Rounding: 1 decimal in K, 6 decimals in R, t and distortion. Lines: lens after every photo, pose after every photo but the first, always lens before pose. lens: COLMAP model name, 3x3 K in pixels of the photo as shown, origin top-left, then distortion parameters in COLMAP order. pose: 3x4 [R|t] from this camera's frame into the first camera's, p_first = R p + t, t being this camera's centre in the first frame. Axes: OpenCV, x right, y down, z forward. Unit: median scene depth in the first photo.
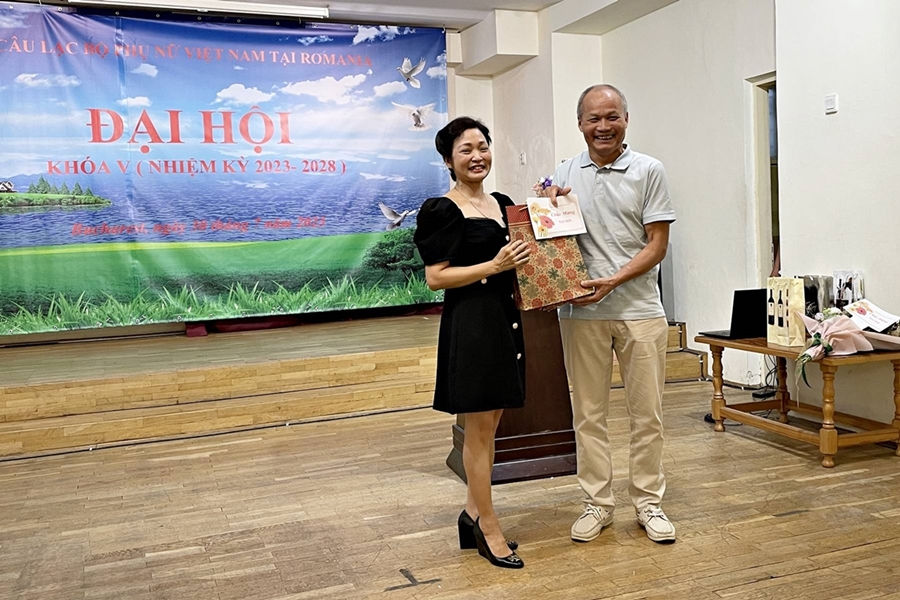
lens RADIAL K [[914.5, 0, 512.5], [0, 914.5, 265.2], [0, 0, 1]] dist [0.024721, 0.000000]
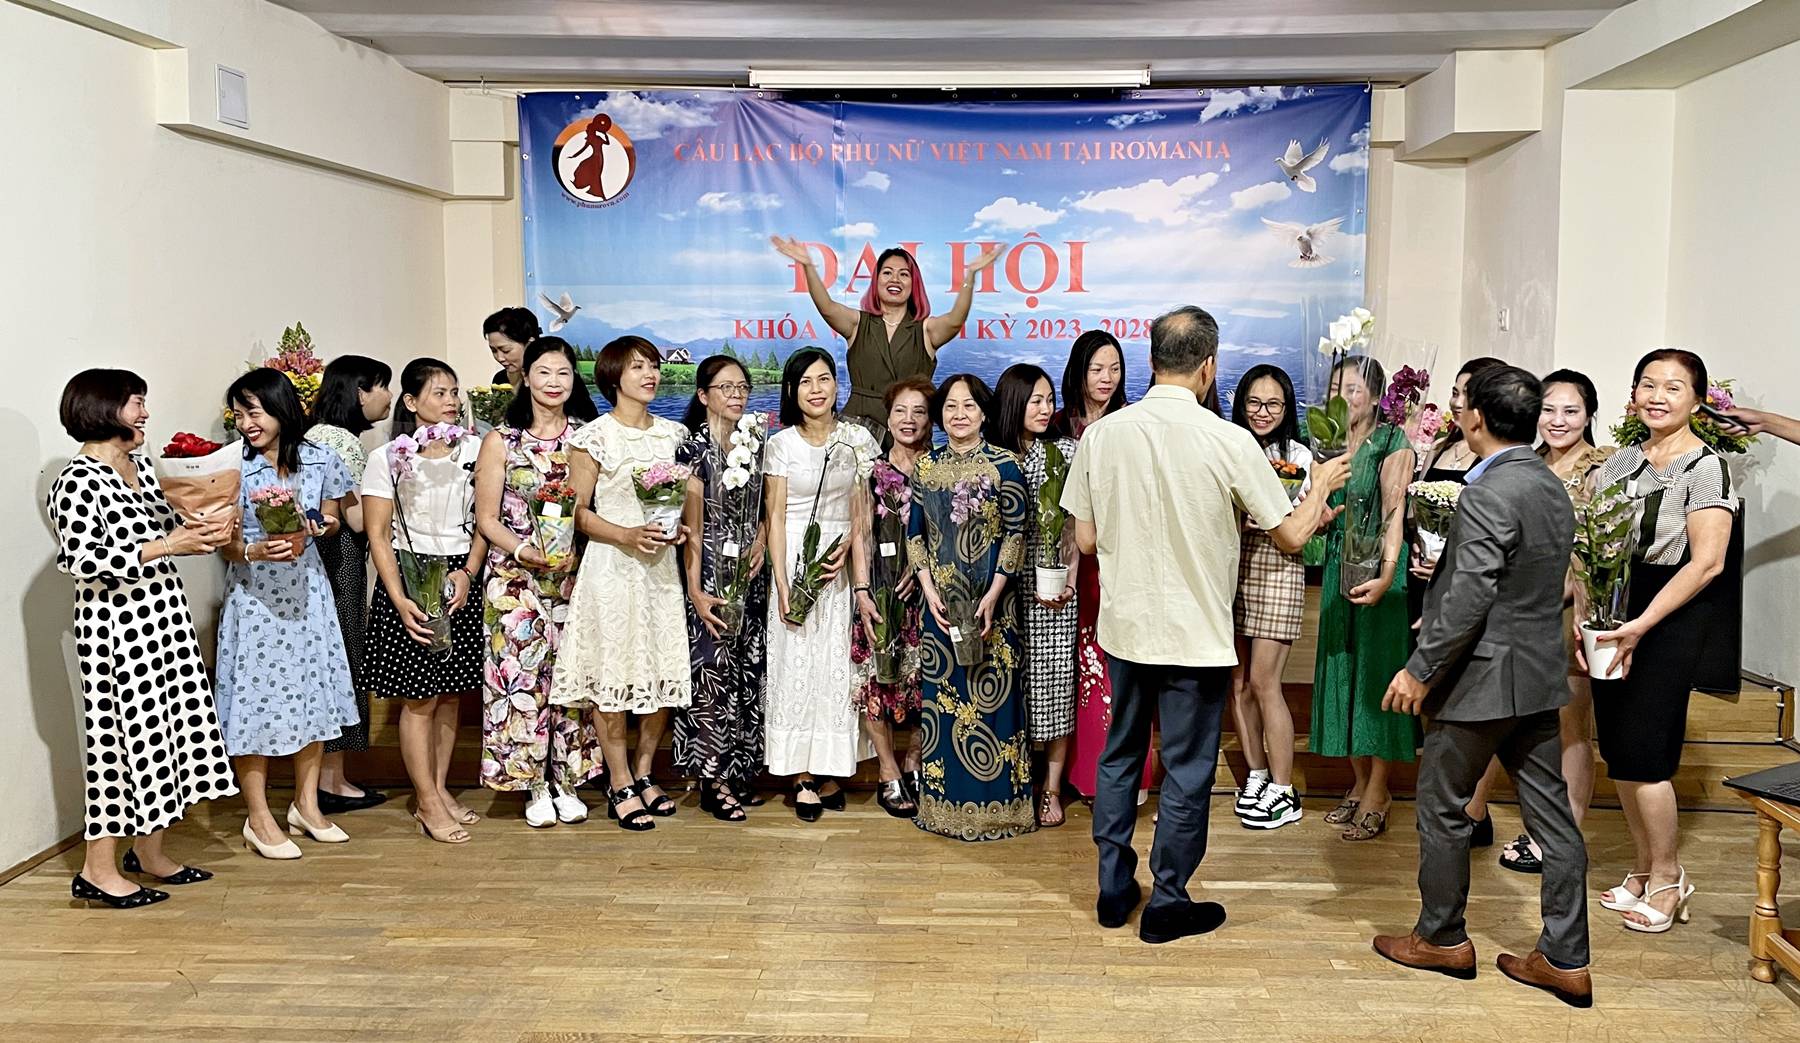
lens RADIAL K [[1438.2, 0, 946.4], [0, 1438.2, 449.0], [0, 0, 1]] dist [0.074357, -0.036579]
pose [[0.899545, 0.068511, -0.431422, 0.101238], [-0.050988, 0.997341, 0.052066, -0.075484], [0.433842, -0.024838, 0.900647, 0.089536]]
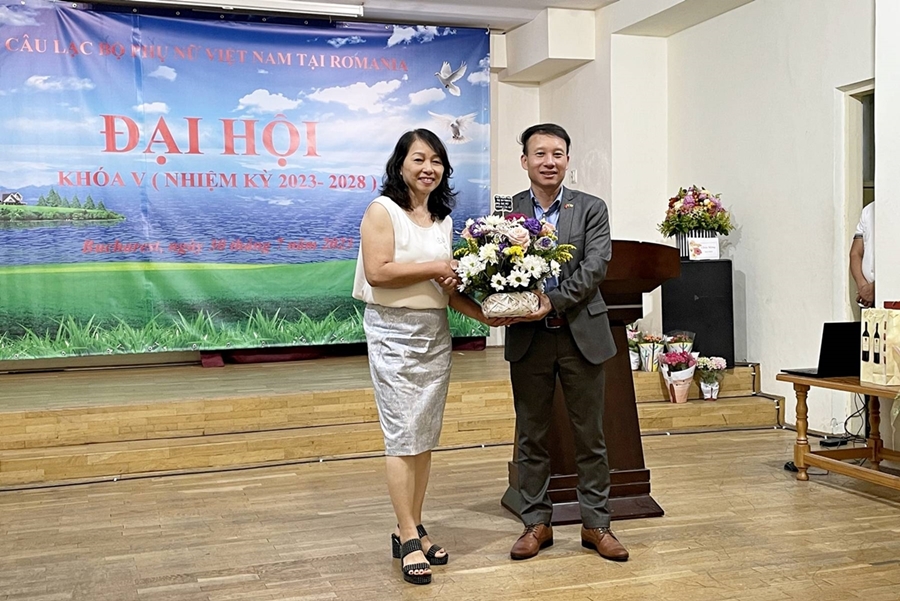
lens RADIAL K [[1062.4, 0, 474.2], [0, 1062.4, 308.5], [0, 0, 1]] dist [0.047667, 0.000000]
pose [[0.998024, 0.020196, -0.059503, -0.023183], [-0.019979, 0.999791, 0.004251, 0.010070], [0.059577, -0.003054, 0.998219, -0.039586]]
